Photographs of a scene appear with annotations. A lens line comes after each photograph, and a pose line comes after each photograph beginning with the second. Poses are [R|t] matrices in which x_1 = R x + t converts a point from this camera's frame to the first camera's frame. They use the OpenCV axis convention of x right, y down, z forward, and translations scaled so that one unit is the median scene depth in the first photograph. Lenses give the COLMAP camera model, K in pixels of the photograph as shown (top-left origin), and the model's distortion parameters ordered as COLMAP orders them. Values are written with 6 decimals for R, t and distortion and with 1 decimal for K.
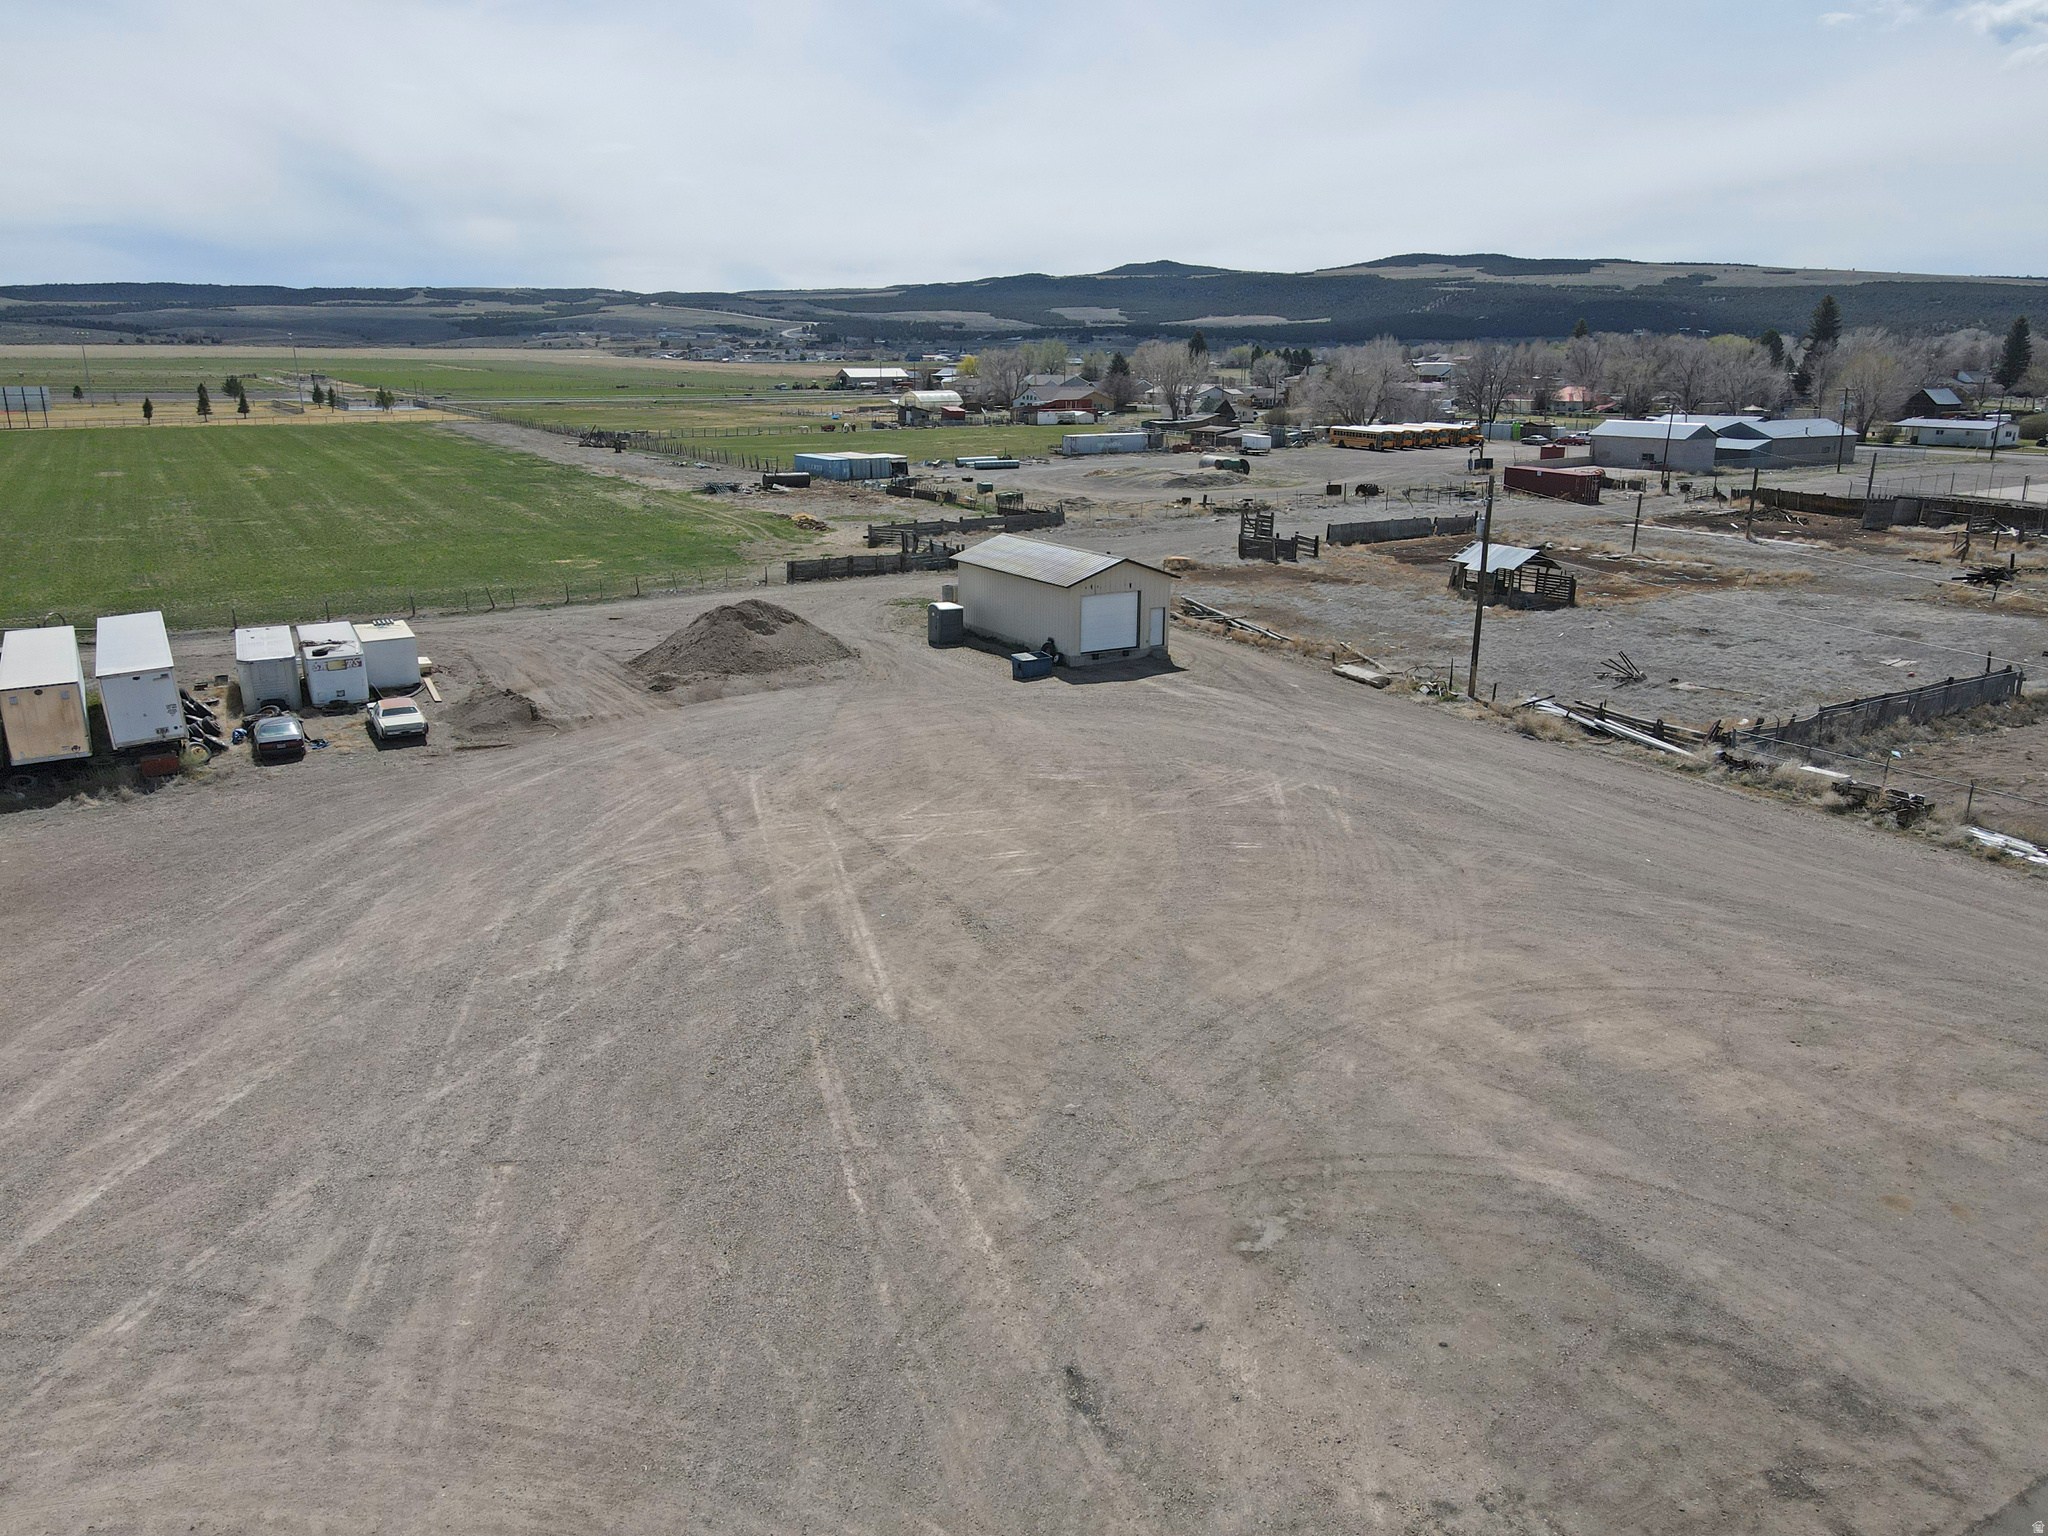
lens RADIAL K [[1505.0, 0, 1019.4], [0, 1505.0, 777.5], [0, 0, 1]] dist [0.004665, 0.006385]
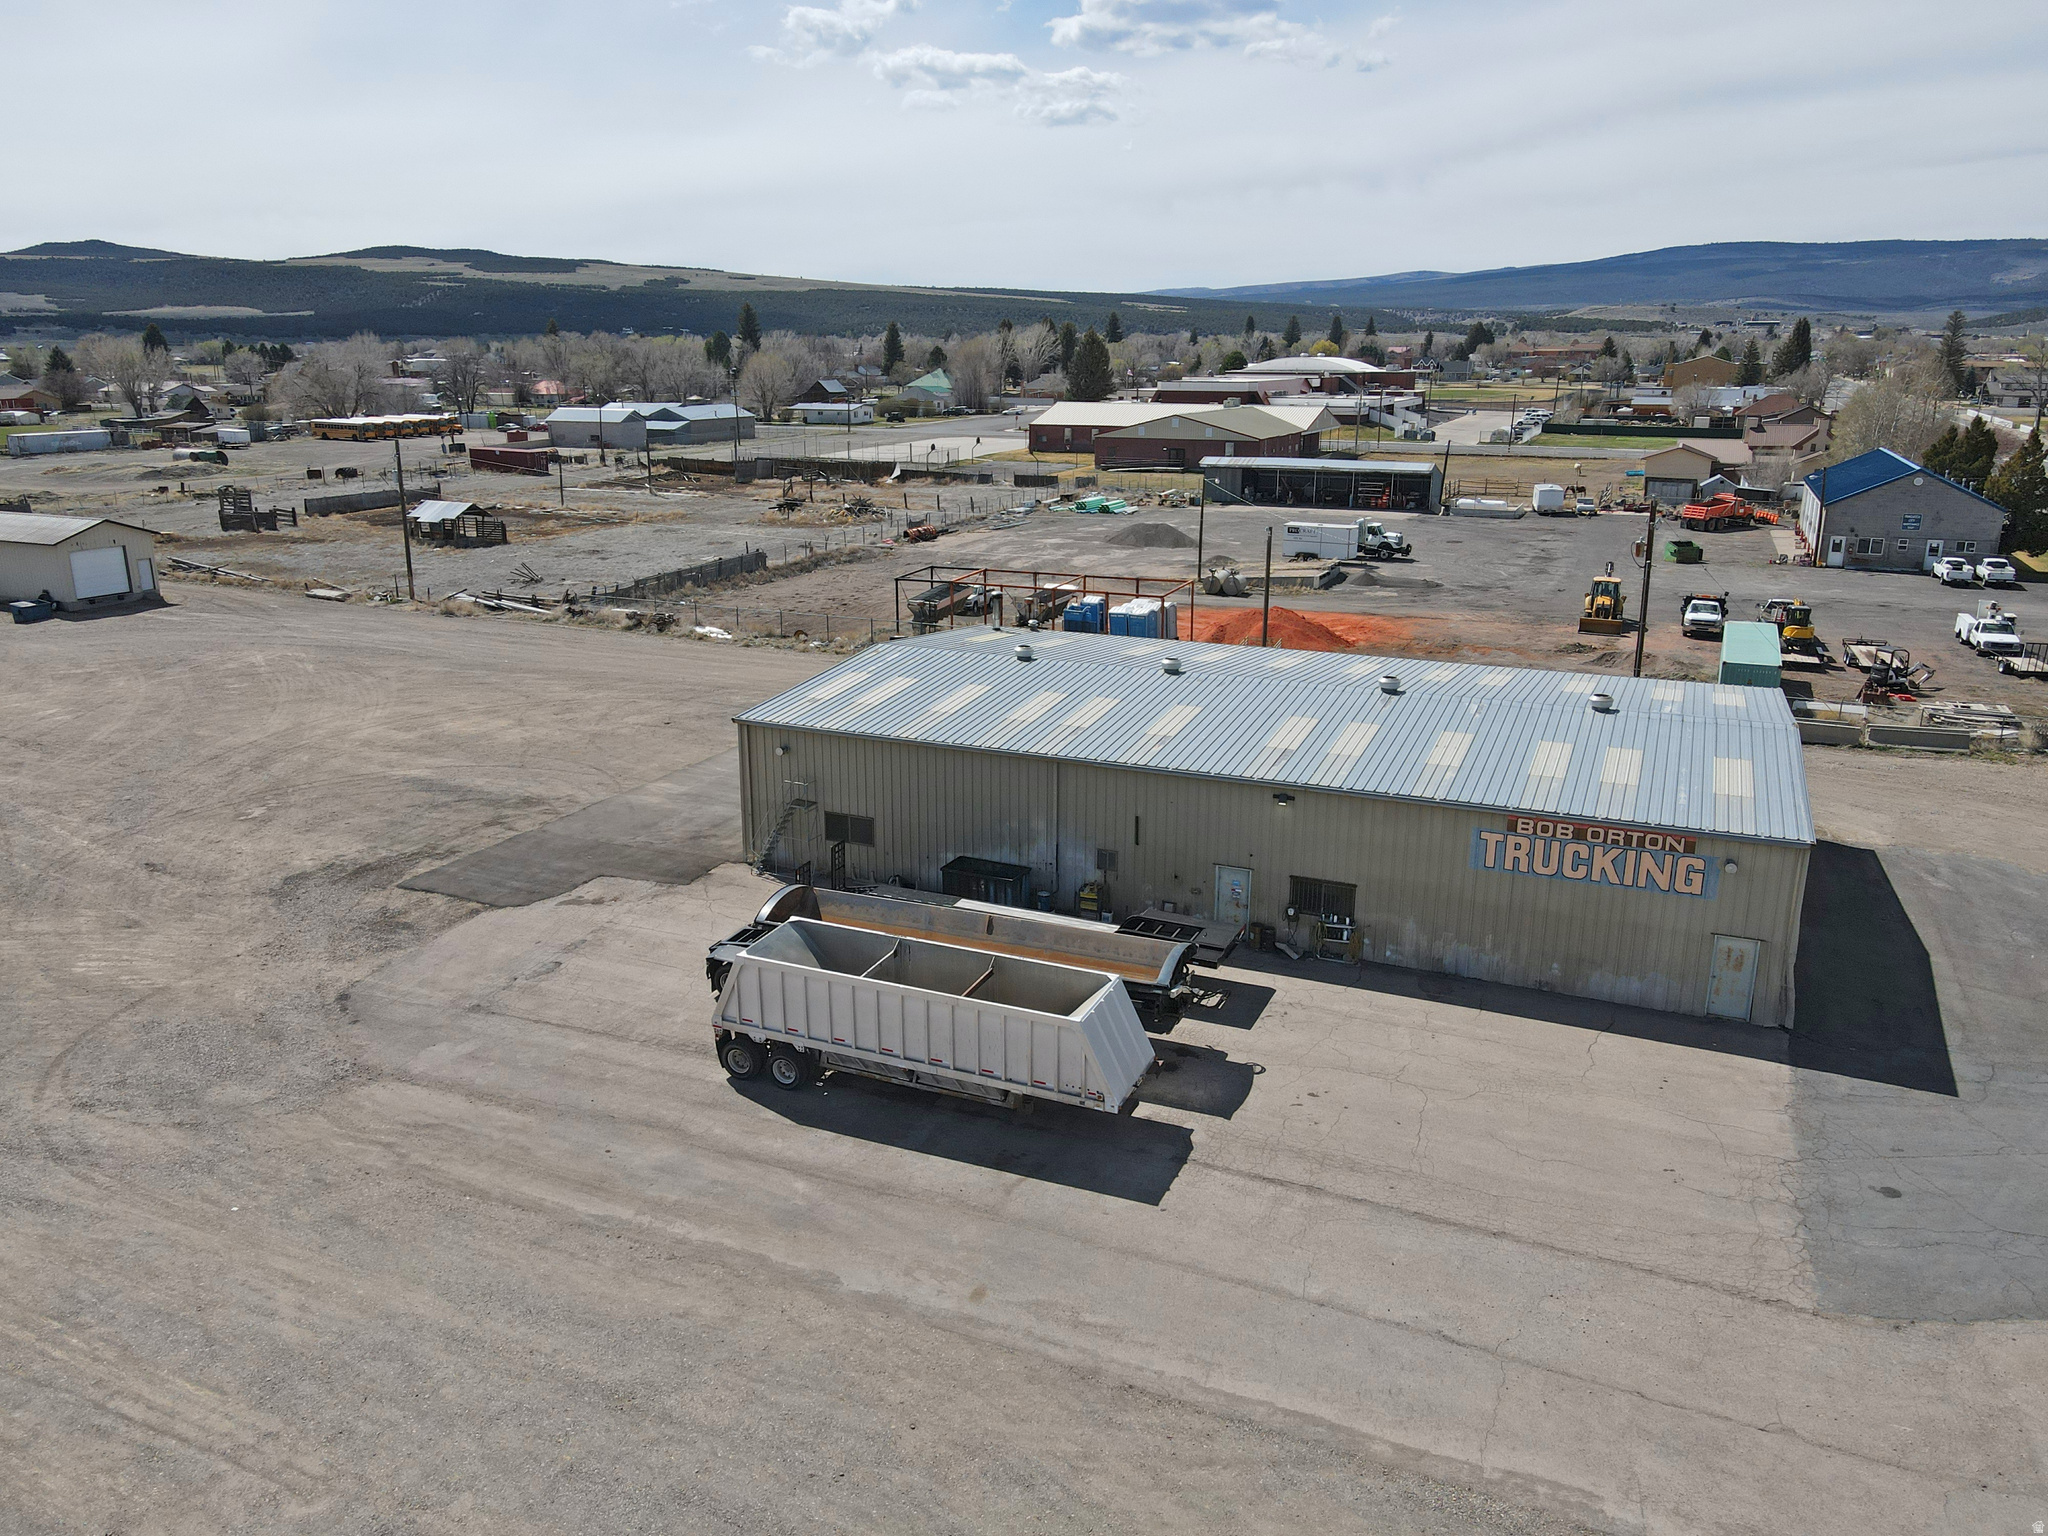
lens RADIAL K [[1505.0, 0, 1019.4], [0, 1505.0, 777.5], [0, 0, 1]] dist [0.004665, 0.006385]
pose [[0.816855, -0.155758, 0.555416, -0.017229], [0.154537, 0.986749, 0.049440, 0.054203], [-0.555757, 0.045447, 0.830102, -0.196374]]
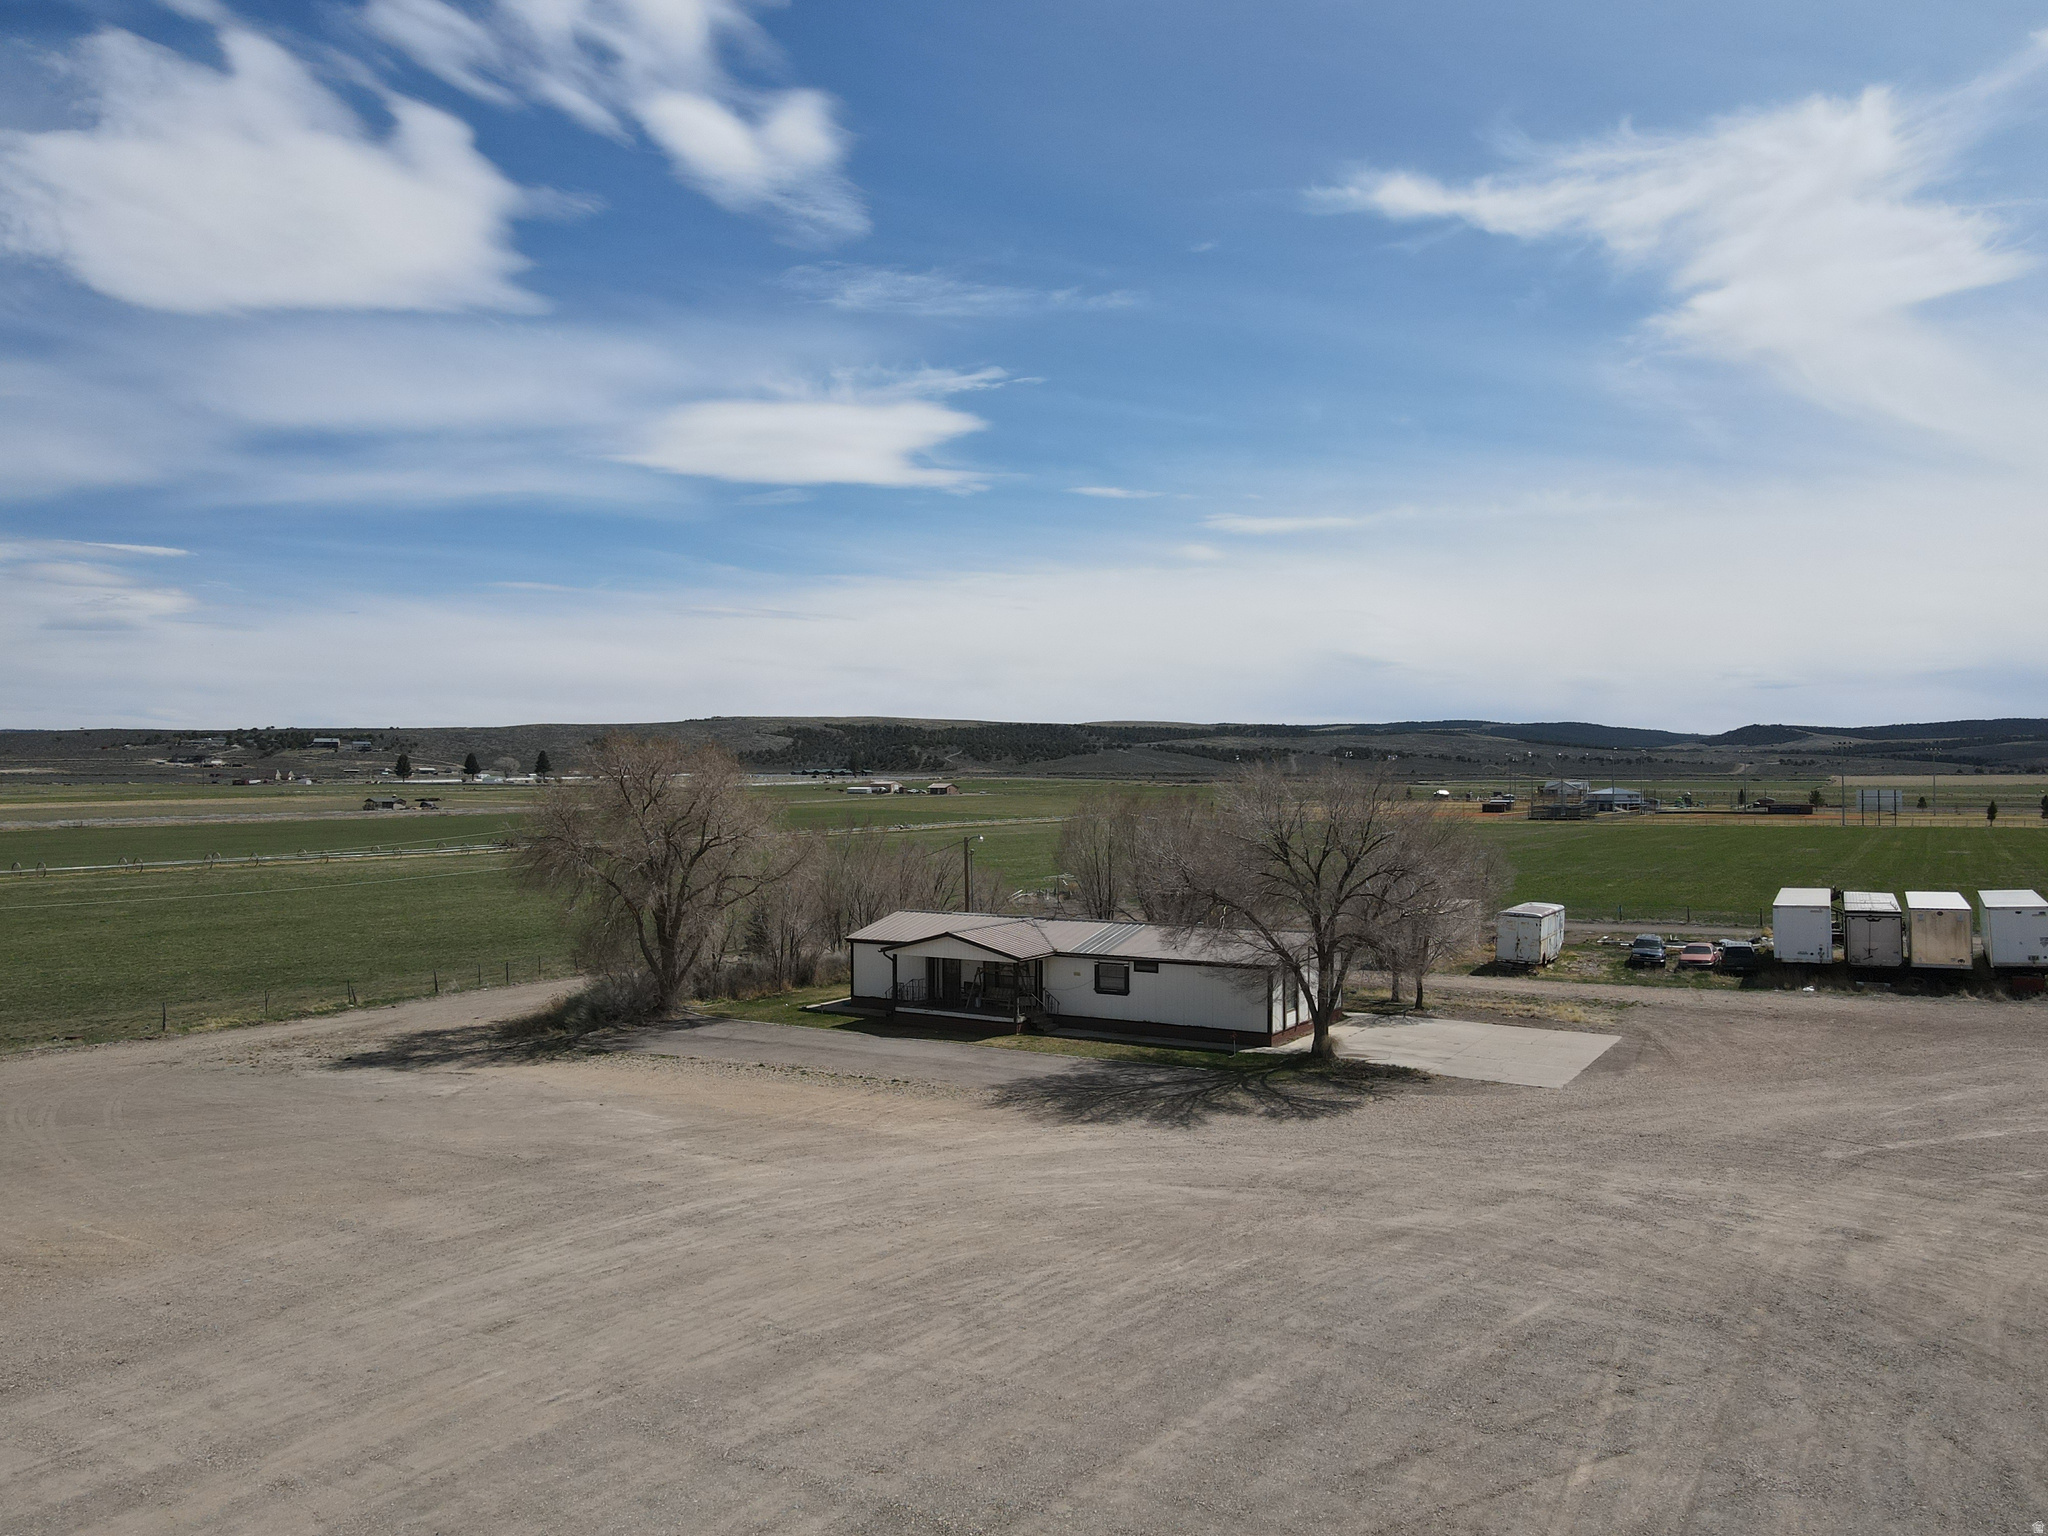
lens RADIAL K [[1505.0, 0, 1019.4], [0, 1505.0, 777.5], [0, 0, 1]] dist [0.004665, 0.006385]
pose [[0.474892, -0.006163, -0.880022, 0.042324], [-0.236021, 0.962450, -0.134106, 0.068094], [0.847804, 0.271389, 0.455605, -0.105479]]
